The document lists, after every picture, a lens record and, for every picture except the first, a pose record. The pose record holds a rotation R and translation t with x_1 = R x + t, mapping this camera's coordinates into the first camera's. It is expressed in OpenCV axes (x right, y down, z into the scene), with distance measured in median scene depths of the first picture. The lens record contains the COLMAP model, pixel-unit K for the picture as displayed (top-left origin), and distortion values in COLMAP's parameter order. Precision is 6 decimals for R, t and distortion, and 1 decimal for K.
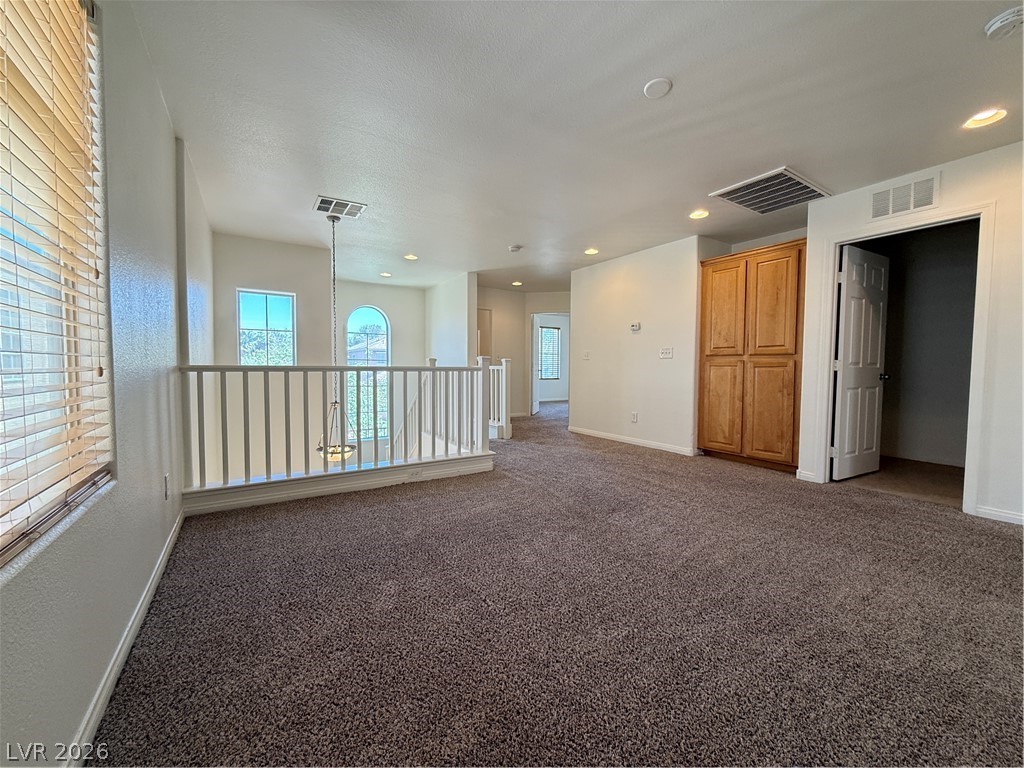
lens RADIAL K [[409.5, 0, 513.6], [0, 409.5, 384.3], [0, 0, 1]] dist [-0.000589, 0.000608]
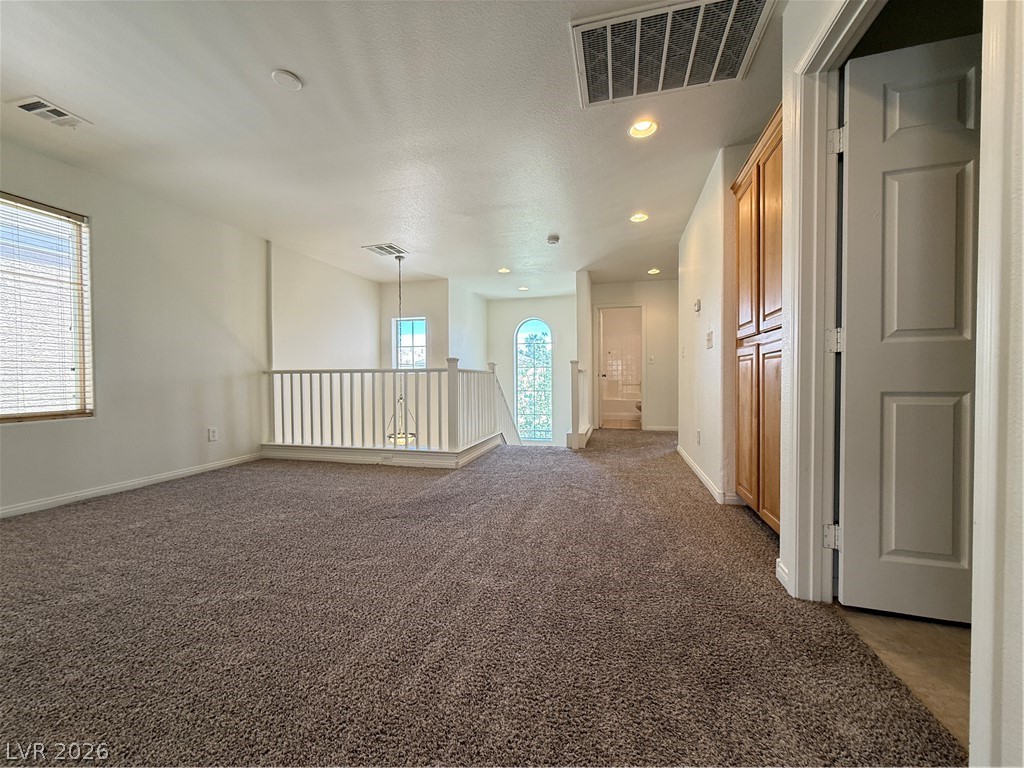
lens RADIAL K [[395.7, 0, 512.0], [0, 395.7, 384.0], [0, 0, 1]] dist [0.011132, 0.000079]
pose [[0.692693, 0.000275, -0.721232, 0.779658], [-0.012355, 0.999858, -0.011484, 0.008688], [0.721127, 0.016866, 0.692598, 0.414161]]
